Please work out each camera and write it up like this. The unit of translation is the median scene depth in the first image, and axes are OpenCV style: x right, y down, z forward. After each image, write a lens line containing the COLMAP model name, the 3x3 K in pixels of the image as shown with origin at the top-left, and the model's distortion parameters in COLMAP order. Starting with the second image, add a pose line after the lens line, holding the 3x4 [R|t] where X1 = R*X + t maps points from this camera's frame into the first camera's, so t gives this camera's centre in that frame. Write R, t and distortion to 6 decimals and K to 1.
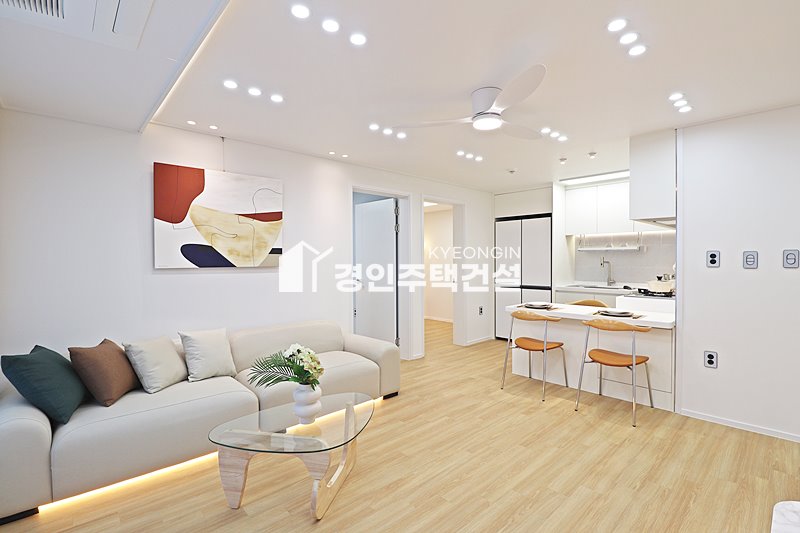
lens RADIAL K [[372.0, 0, 405.6], [0, 372.0, 264.1], [0, 0, 1]] dist [-0.008122, -0.007445]
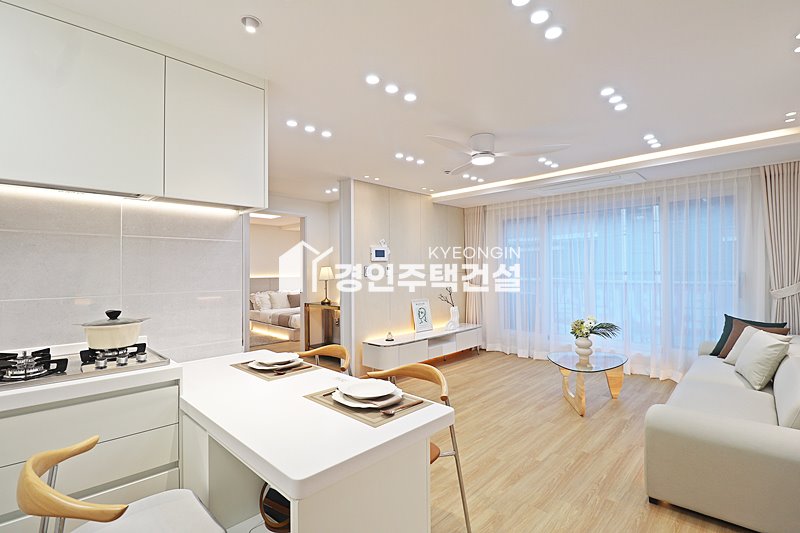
lens RADIAL K [[372.0, 0, 405.2], [0, 372.0, 262.9], [0, 0, 1]] dist [-0.008122, -0.007445]
pose [[-0.998534, 0.010488, -0.053101, 0.394926], [0.010686, 0.999937, -0.003434, -0.019264], [0.053062, -0.003996, -0.998583, 1.600979]]
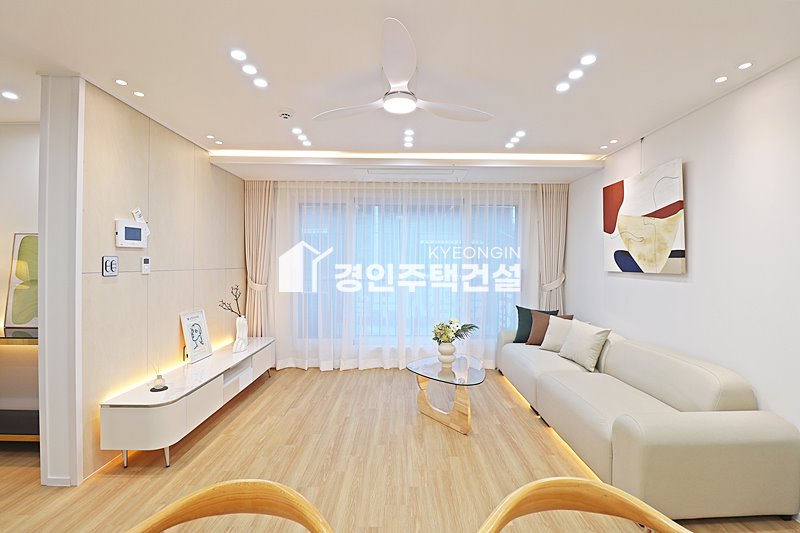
lens RADIAL K [[372.0, 0, 405.5], [0, 372.0, 262.2], [0, 0, 1]] dist [-0.008122, -0.007445]
pose [[-0.671750, -0.002635, -0.740774, 0.599587], [-0.014738, 0.999843, 0.009808, -0.017636], [0.740632, 0.017506, -0.671683, 1.132609]]
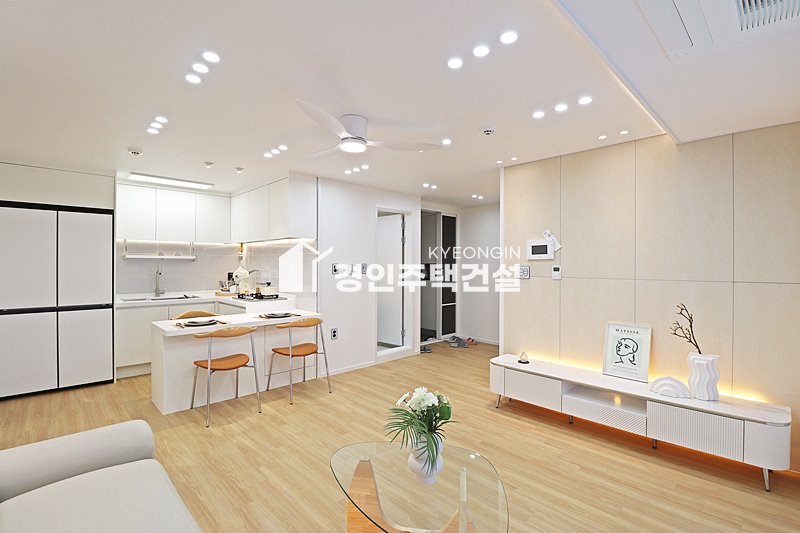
lens RADIAL K [[372.0, 0, 409.3], [0, 372.0, 264.8], [0, 0, 1]] dist [-0.008122, -0.007445]
pose [[-0.028397, 0.003469, 0.999591, -0.623976], [0.011509, 0.999929, -0.003144, -0.017820], [-0.999530, 0.011415, -0.028435, 0.619747]]
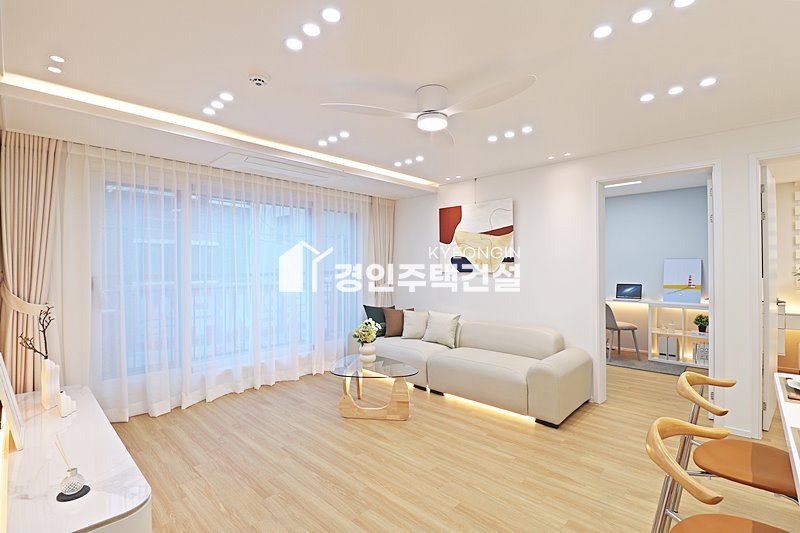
lens RADIAL K [[372.0, 0, 410.8], [0, 372.0, 262.9], [0, 0, 1]] dist [-0.008122, -0.007445]
pose [[0.072020, -0.007437, -0.997375, 0.819850], [-0.012007, 0.999893, -0.008323, -0.011761], [0.997331, 0.012574, 0.071923, 0.629235]]
